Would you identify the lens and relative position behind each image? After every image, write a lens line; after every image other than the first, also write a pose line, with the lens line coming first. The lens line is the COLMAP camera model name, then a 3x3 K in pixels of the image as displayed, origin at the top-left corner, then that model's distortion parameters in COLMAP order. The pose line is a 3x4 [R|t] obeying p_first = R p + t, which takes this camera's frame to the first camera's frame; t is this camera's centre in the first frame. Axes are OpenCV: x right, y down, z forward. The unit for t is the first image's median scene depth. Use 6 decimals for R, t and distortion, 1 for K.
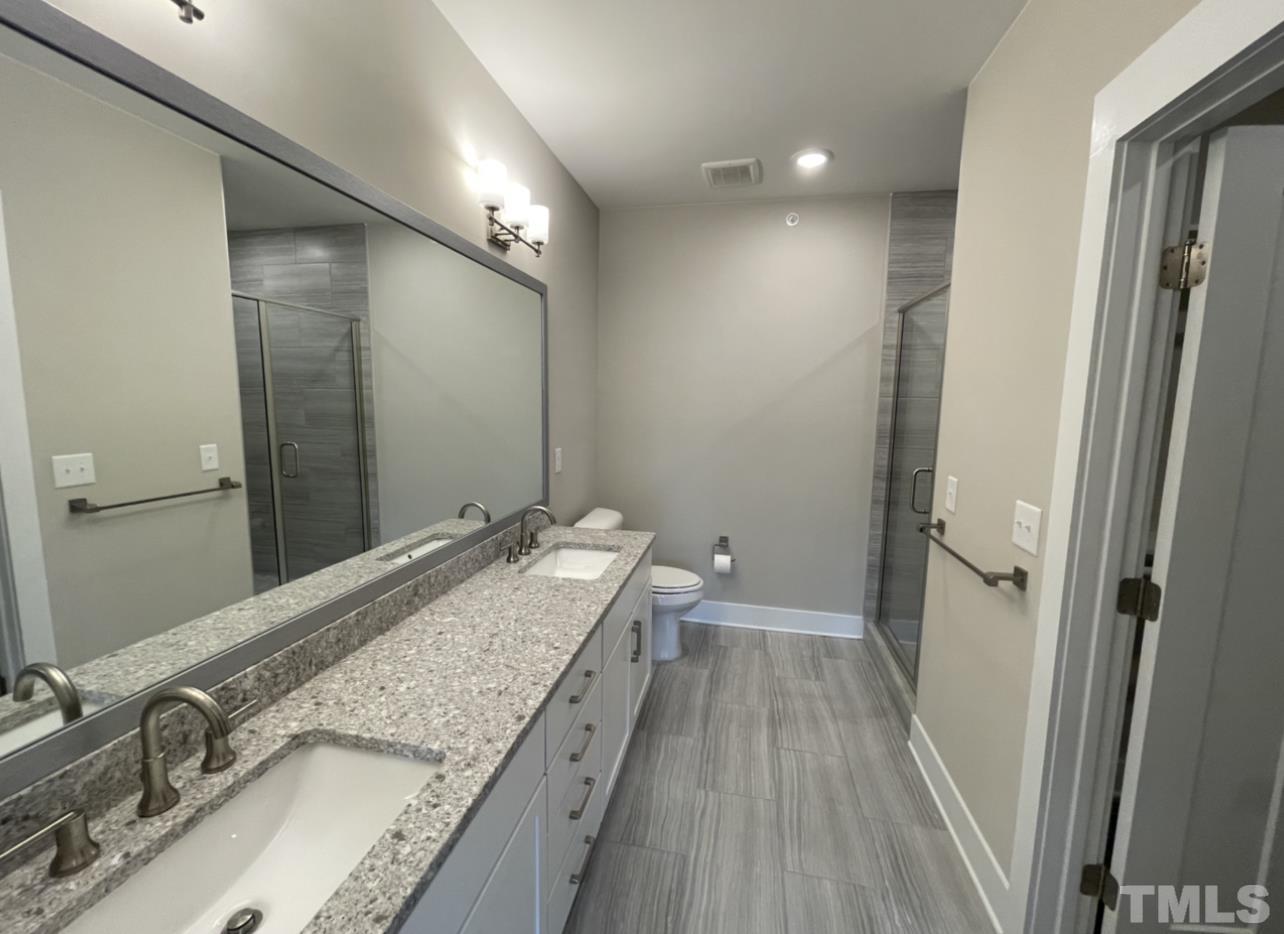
lens RADIAL K [[520.1, 0, 643.7], [0, 520.1, 462.7], [0, 0, 1]] dist [-0.005965, 0.000610]
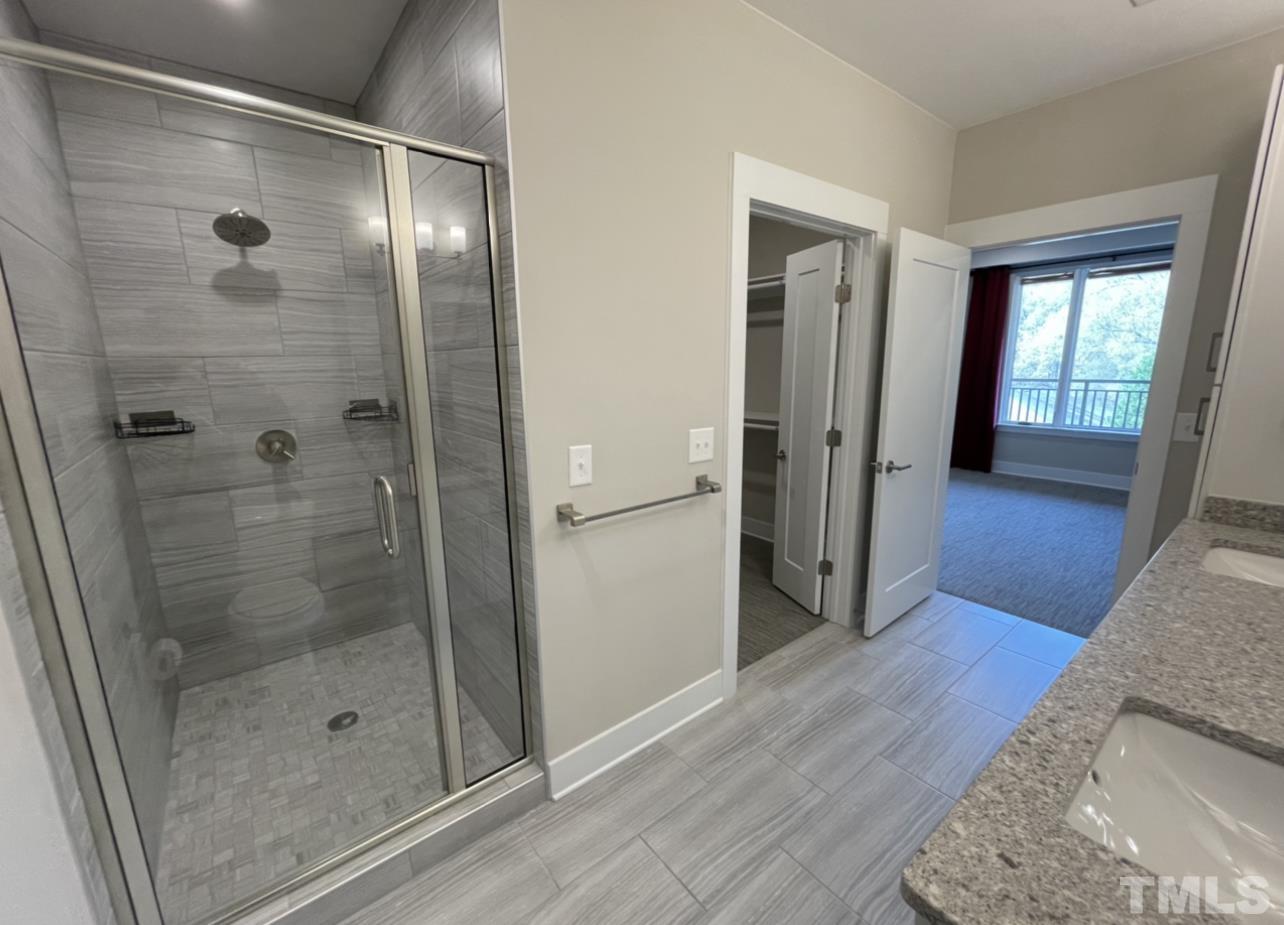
lens RADIAL K [[520.1, 0, 639.3], [0, 520.1, 466.9], [0, 0, 1]] dist [-0.005965, 0.000610]
pose [[-0.757673, -0.137196, 0.638051, -0.022884], [0.081090, 0.950288, 0.300627, -0.236940], [-0.647577, 0.279516, -0.708882, 1.994905]]
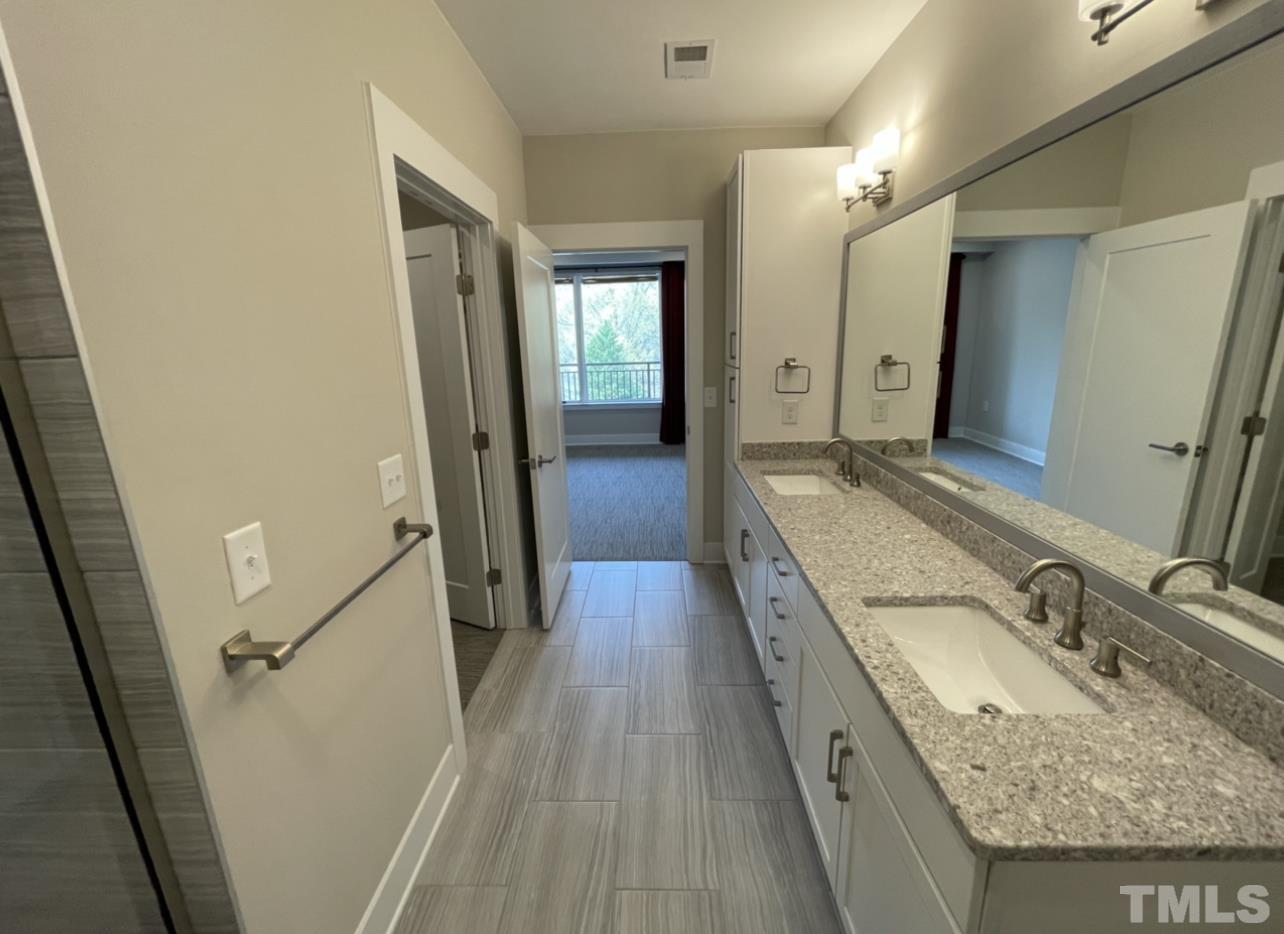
lens RADIAL K [[520.1, 0, 640.4], [0, 520.1, 465.1], [0, 0, 1]] dist [-0.005965, 0.000610]
pose [[-0.986007, 0.048866, -0.159383, 0.396968], [-0.009885, 0.937253, 0.348510, -0.252006], [0.166413, 0.345209, -0.923655, 1.913206]]
